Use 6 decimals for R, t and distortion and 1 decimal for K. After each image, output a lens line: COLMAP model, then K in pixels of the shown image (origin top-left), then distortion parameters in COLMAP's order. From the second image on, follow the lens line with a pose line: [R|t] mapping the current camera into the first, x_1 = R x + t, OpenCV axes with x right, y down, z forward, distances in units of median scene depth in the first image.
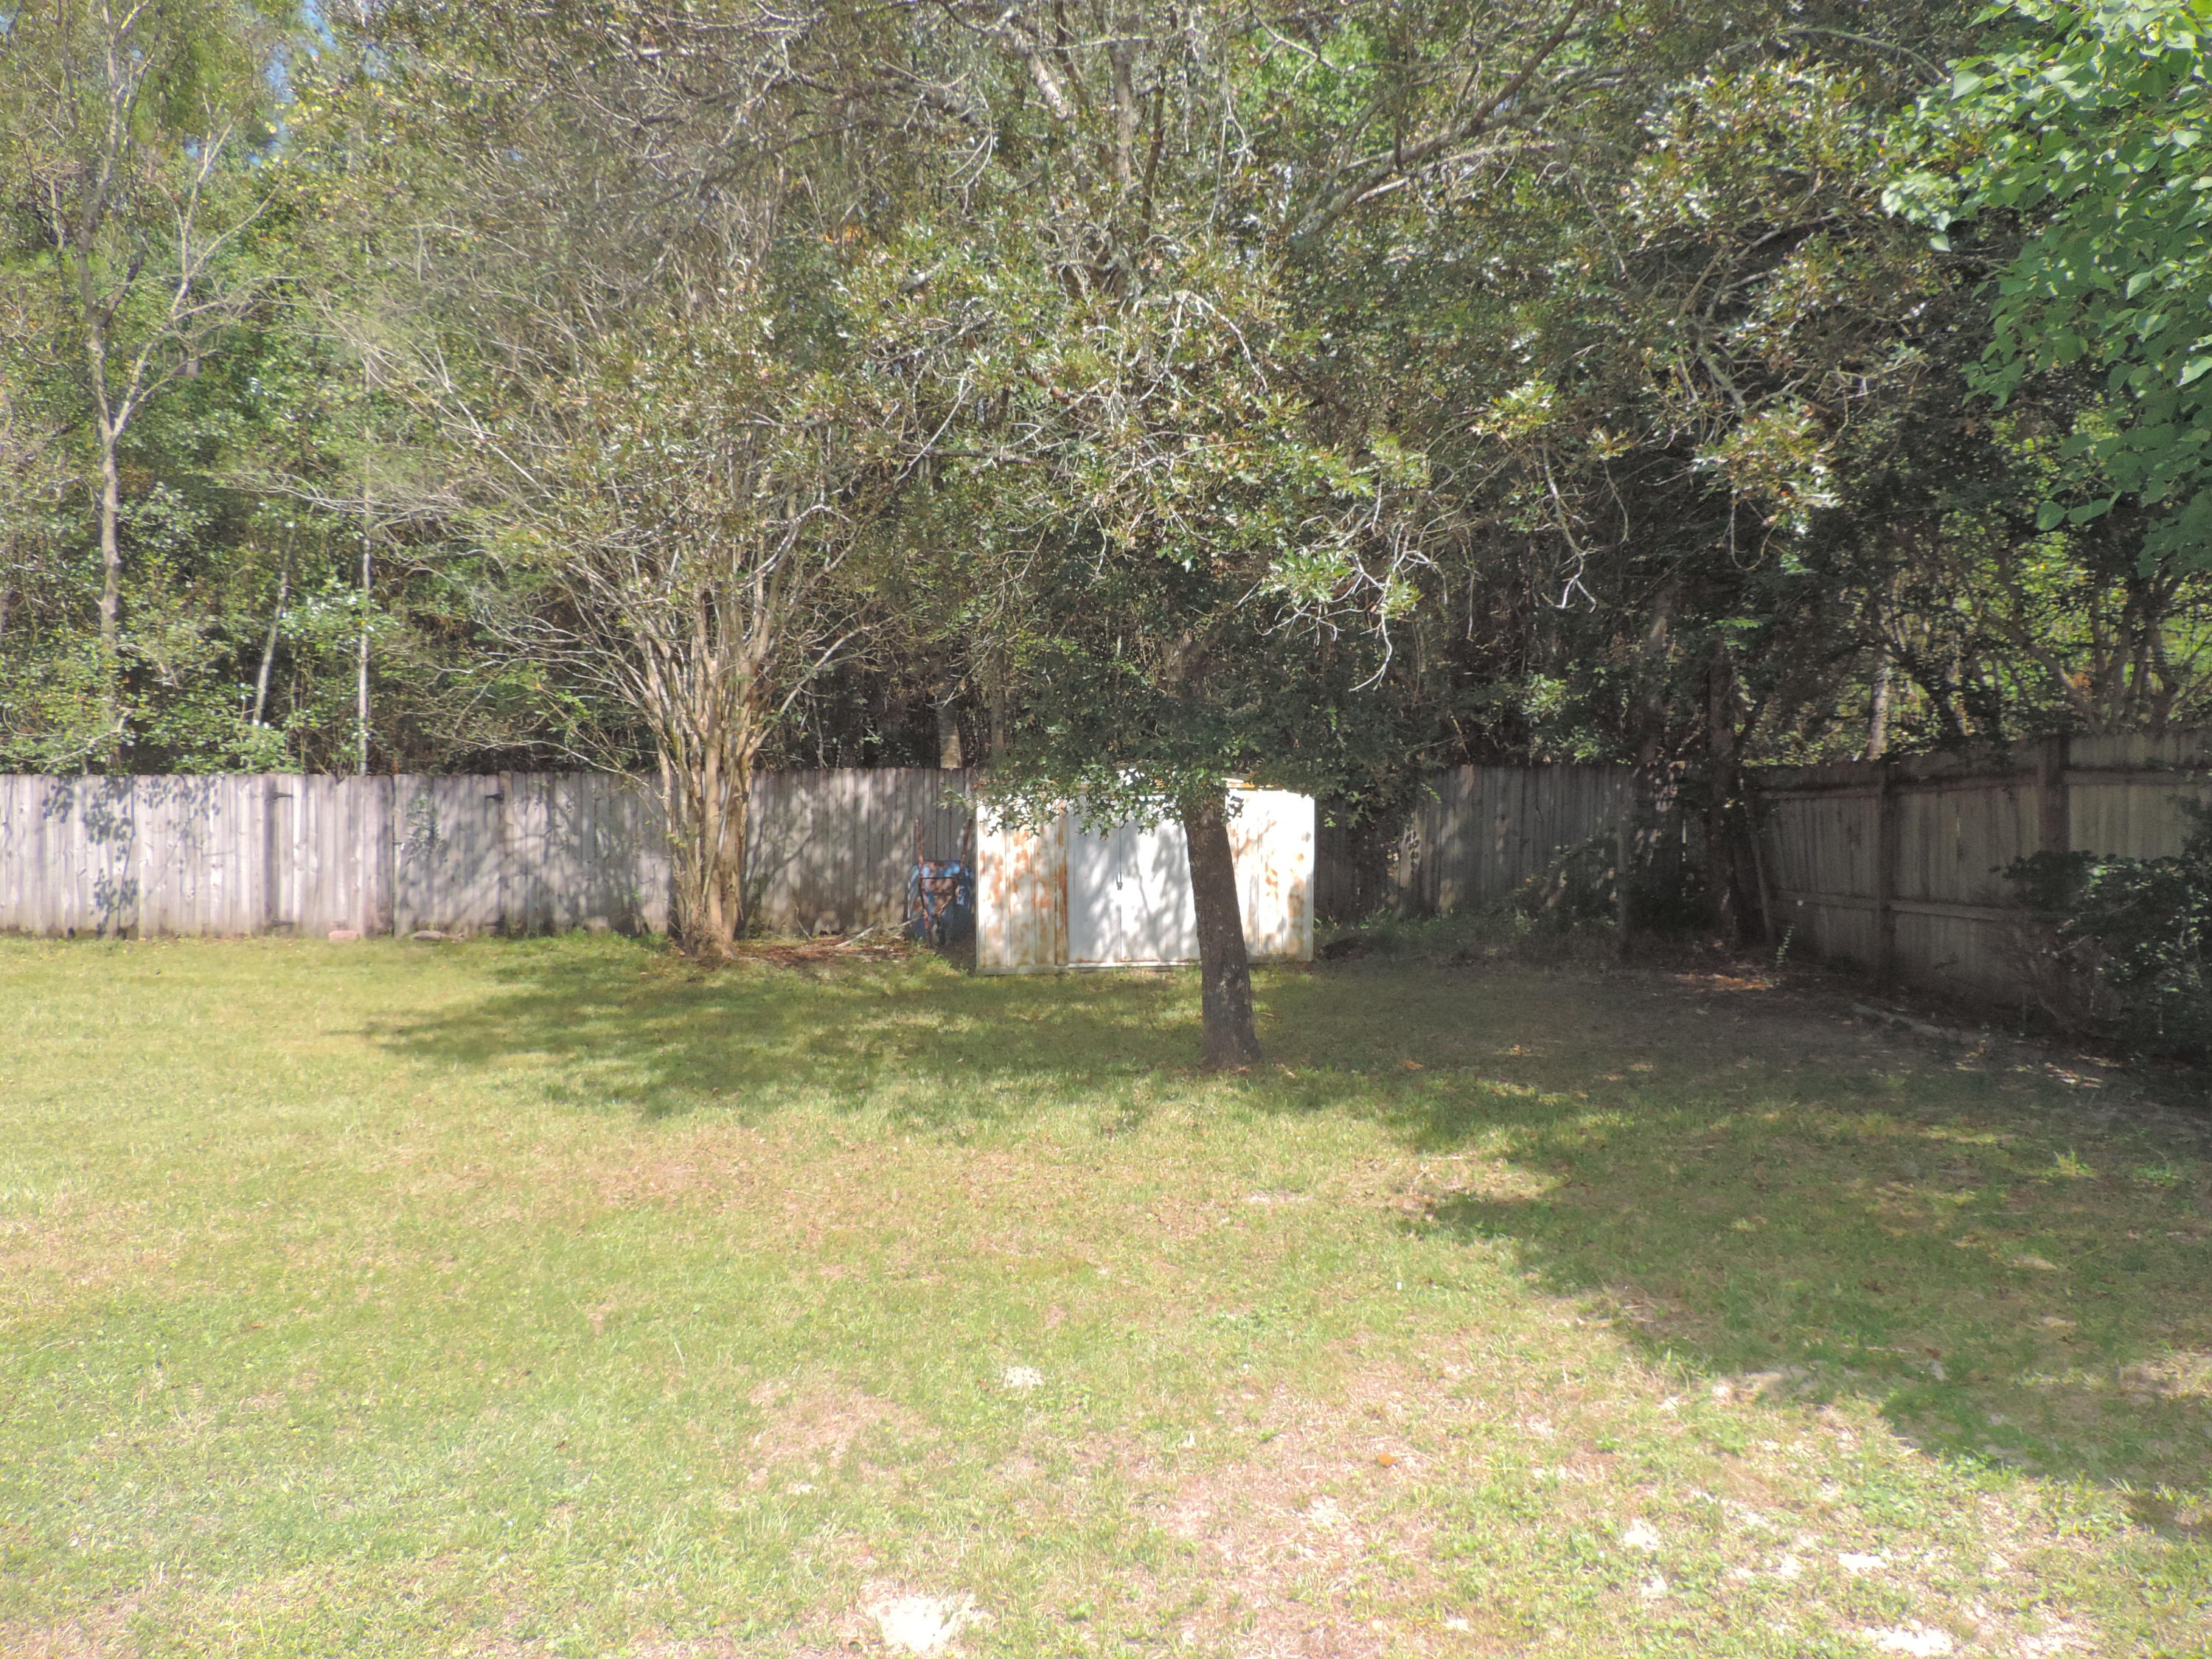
lens RADIAL K [[1562.5, 0, 1107.3], [0, 1562.5, 842.7], [0, 0, 1]] dist [-0.043364, 0.008907]
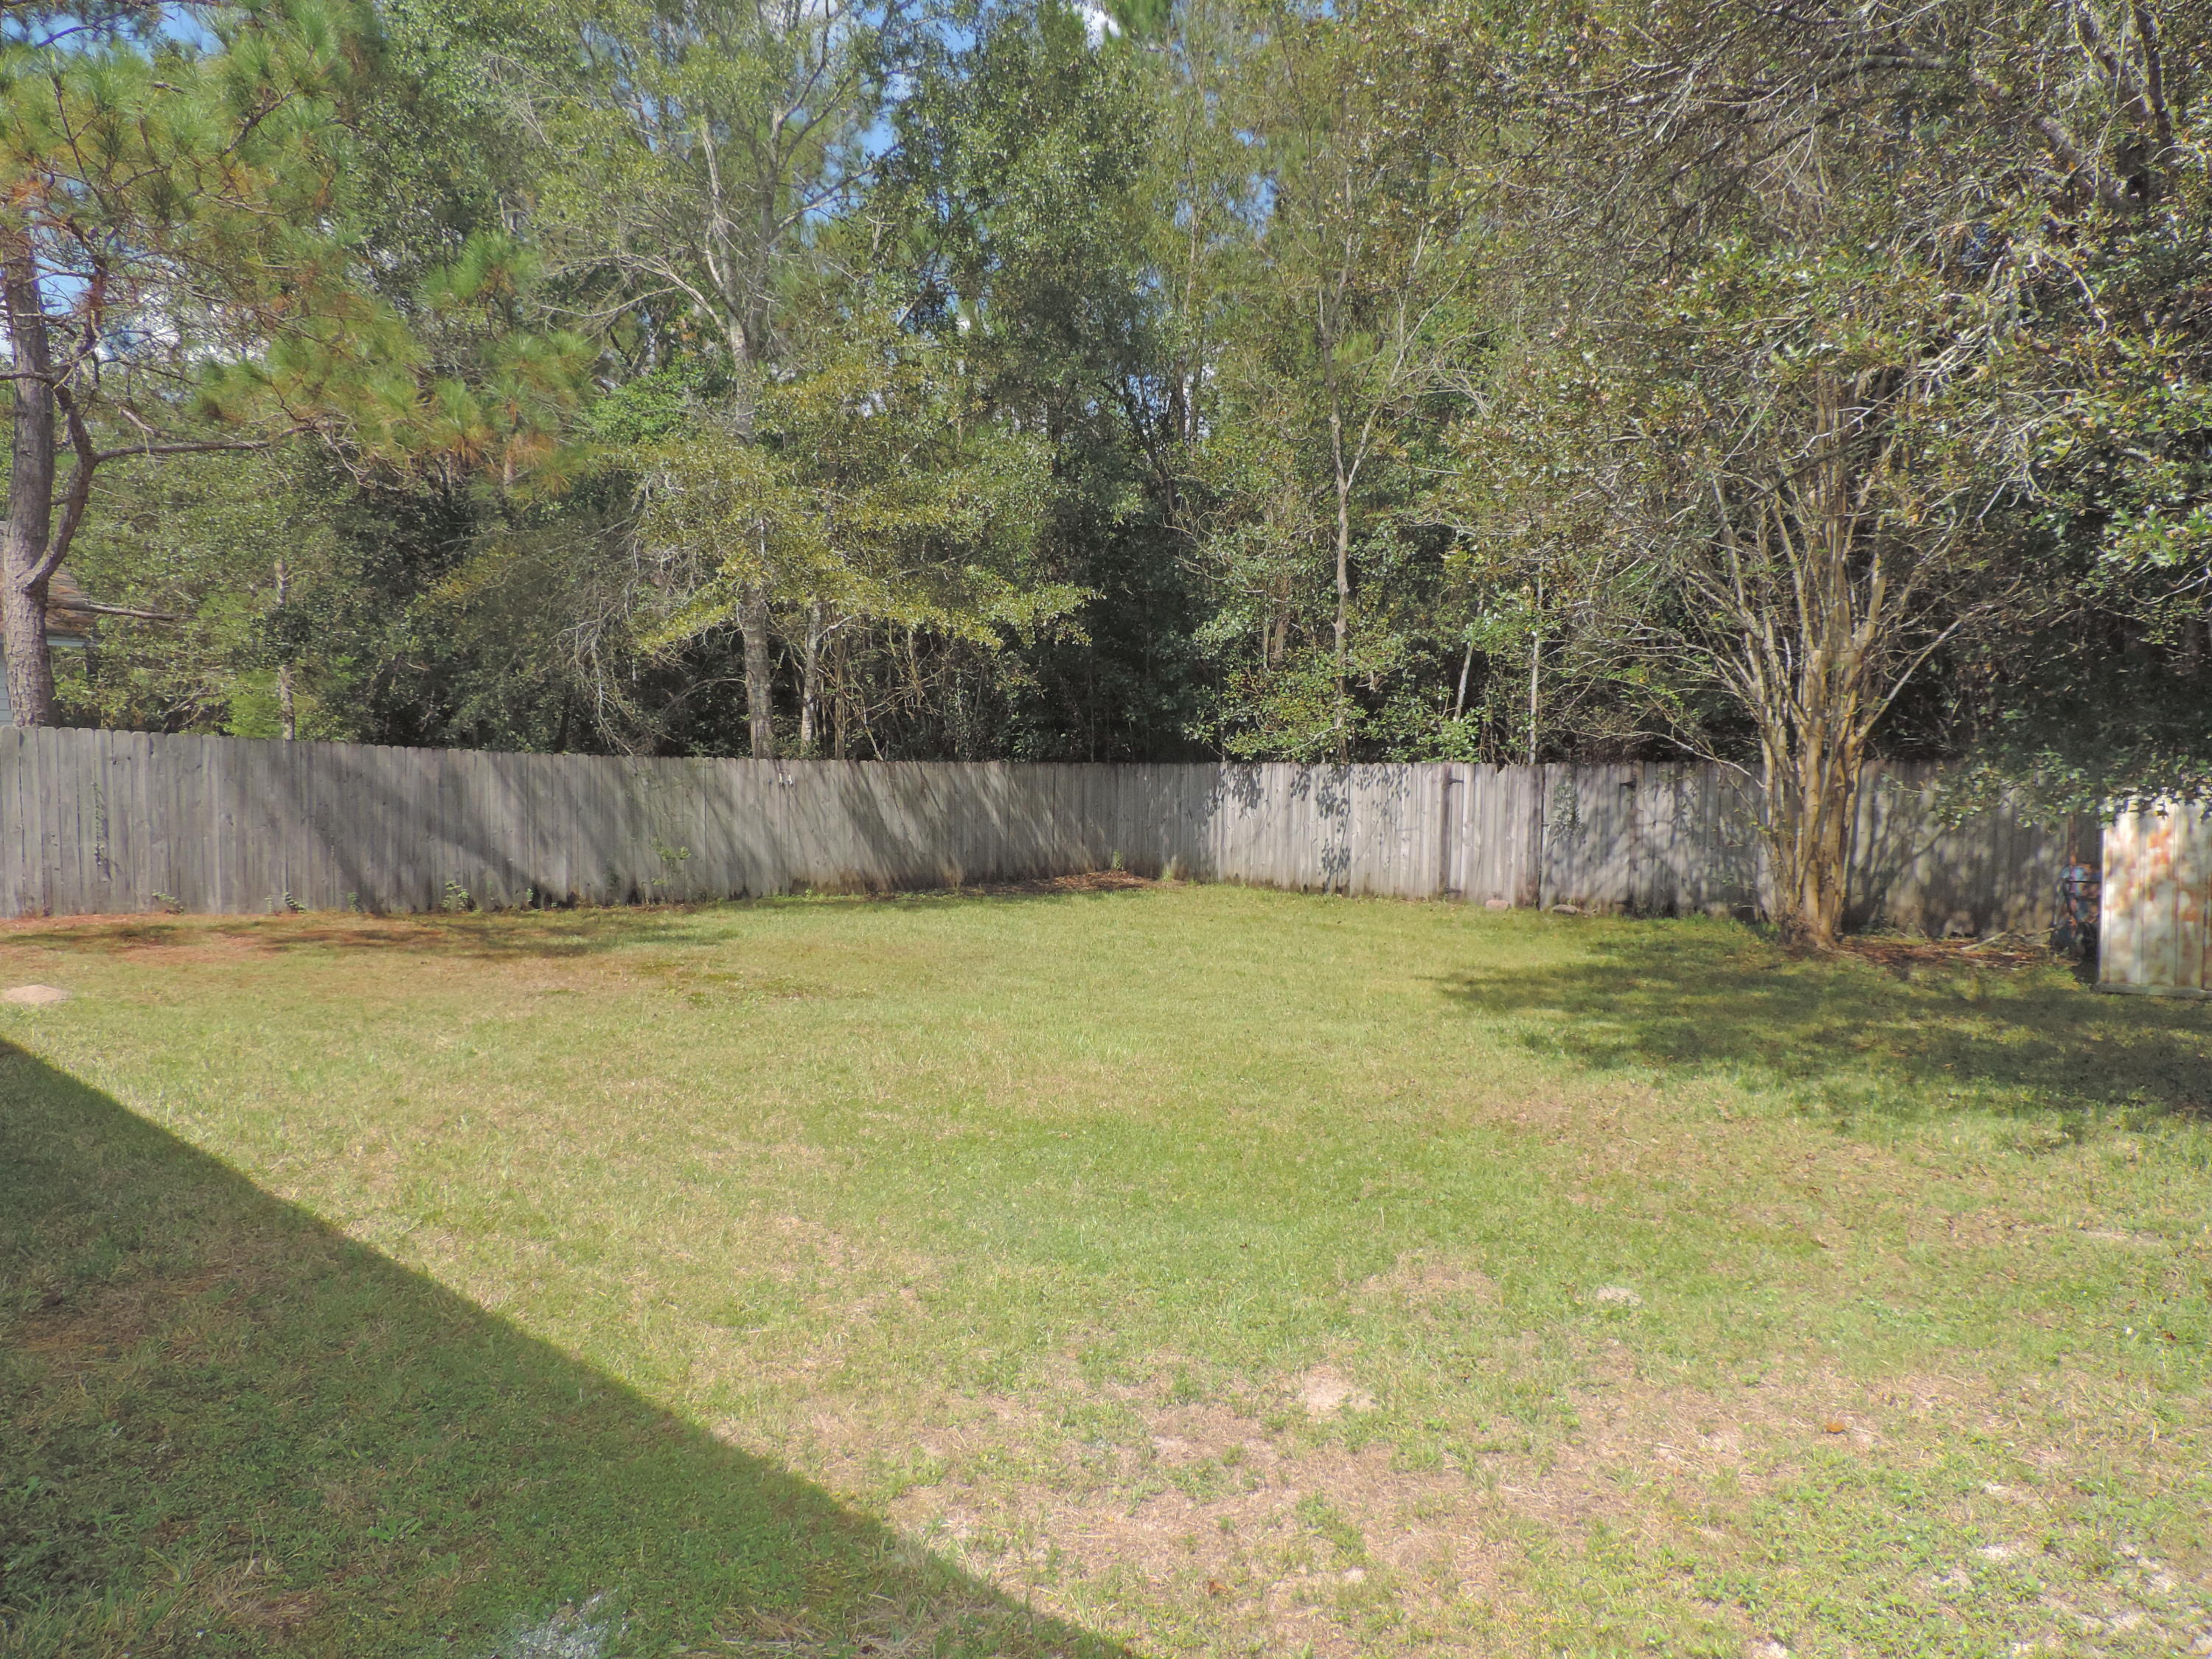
lens RADIAL K [[1562.5, 0, 1099.3], [0, 1562.5, 817.9], [0, 0, 1]] dist [-0.043364, 0.008907]
pose [[0.695741, 0.025886, -0.717826, 0.124318], [-0.034079, 0.999415, 0.003010, 0.002777], [0.717484, 0.022369, 0.696216, -0.012743]]
